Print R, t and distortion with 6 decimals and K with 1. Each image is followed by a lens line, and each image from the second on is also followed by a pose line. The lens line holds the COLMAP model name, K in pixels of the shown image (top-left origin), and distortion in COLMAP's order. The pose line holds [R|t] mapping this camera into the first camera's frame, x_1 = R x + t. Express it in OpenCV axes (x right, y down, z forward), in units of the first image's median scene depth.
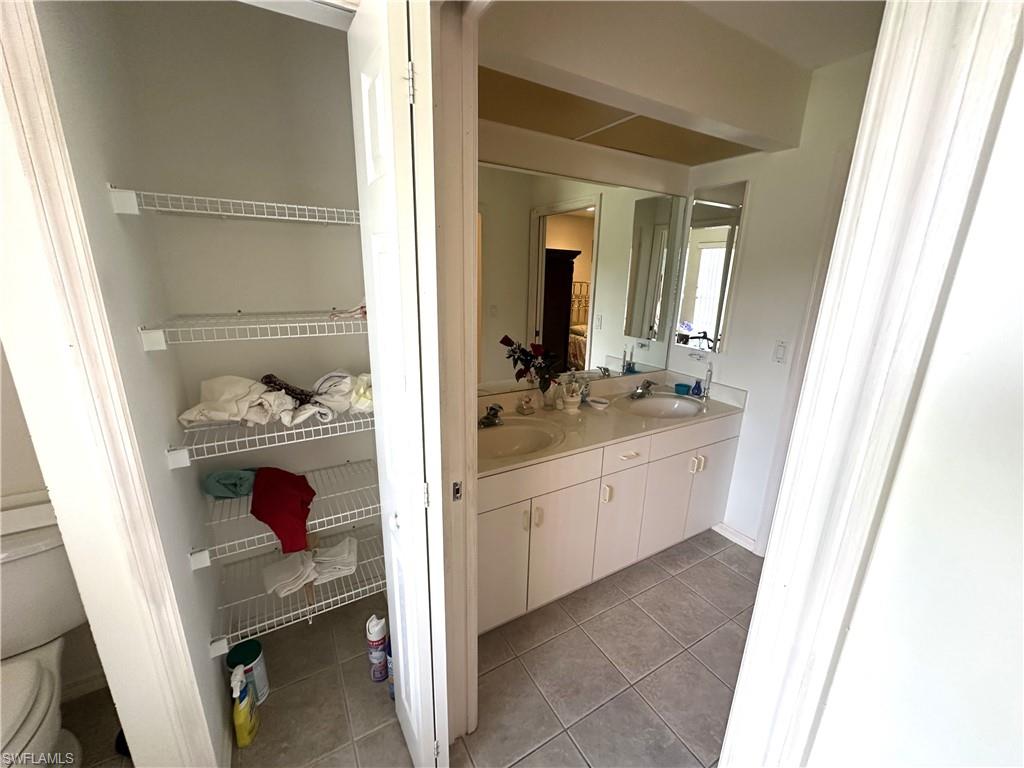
lens RADIAL K [[413.5, 0, 514.9], [0, 413.5, 386.8], [0, 0, 1]] dist [-0.004857, 0.000796]
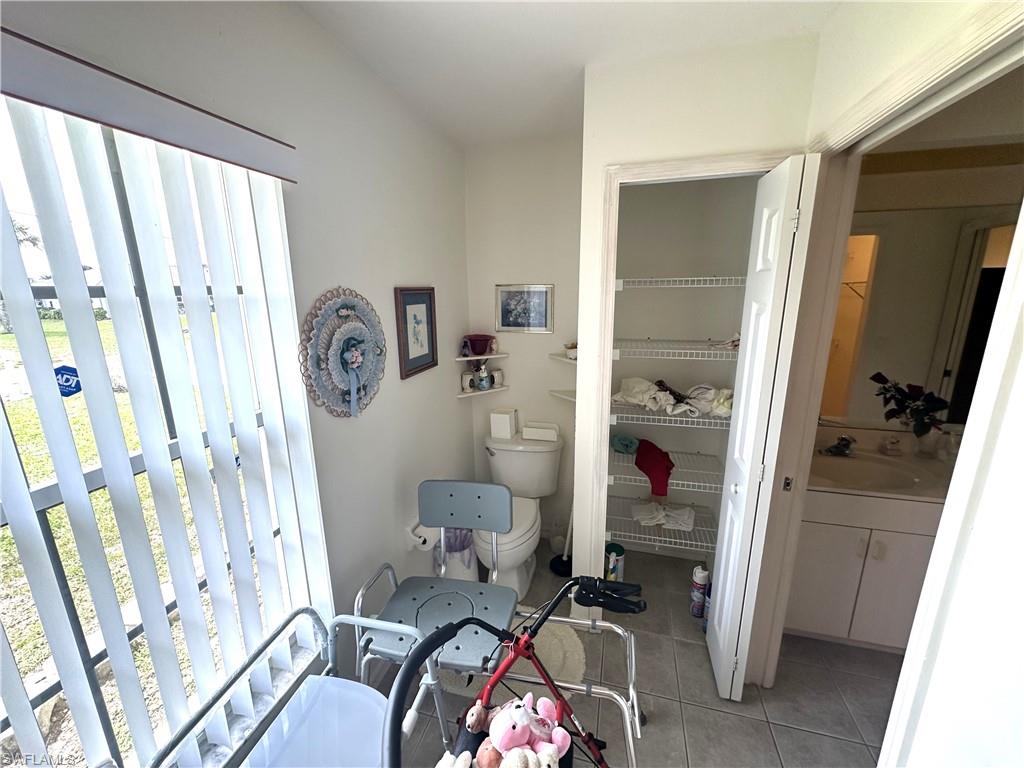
lens RADIAL K [[413.5, 0, 508.3], [0, 413.5, 382.4], [0, 0, 1]] dist [-0.004857, 0.000796]
pose [[0.688200, 0.133204, -0.713188, 0.113255], [-0.167007, 0.985689, 0.022944, 0.036891], [0.706037, 0.103317, 0.700597, -0.470915]]
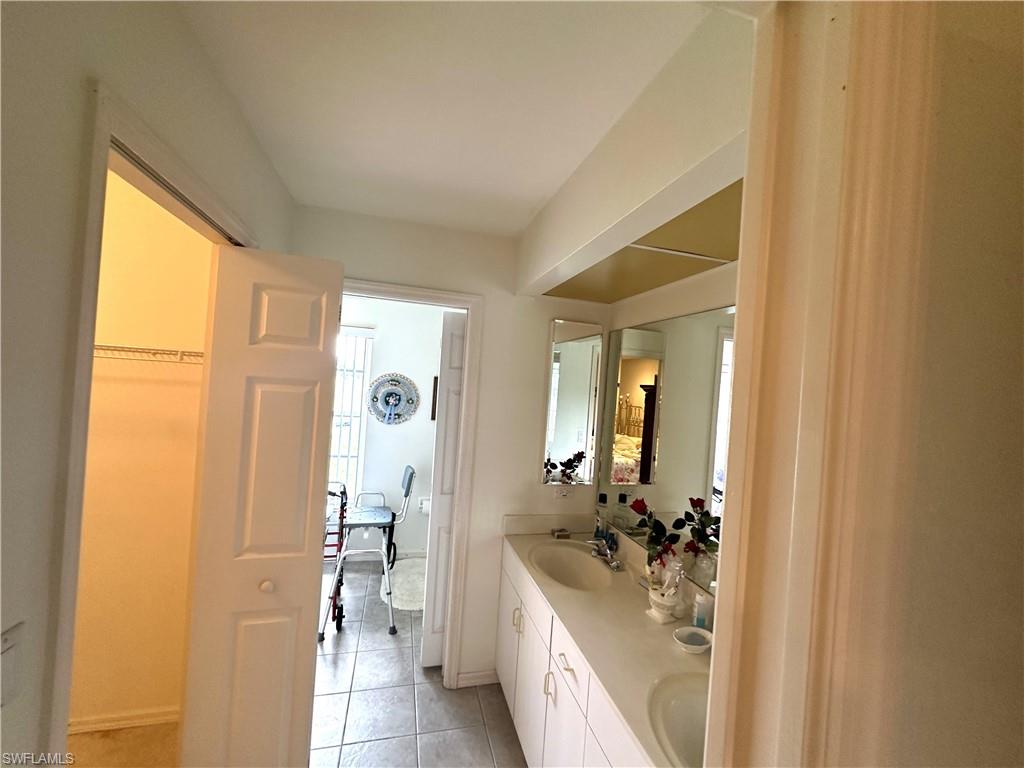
lens RADIAL K [[413.5, 0, 512.5], [0, 413.5, 384.6], [0, 0, 1]] dist [-0.004857, 0.000796]
pose [[-0.268485, -0.033958, -0.962685, 1.293170], [-0.323703, 0.944443, 0.056963, -0.393114], [0.907266, 0.326918, -0.264562, 1.202776]]
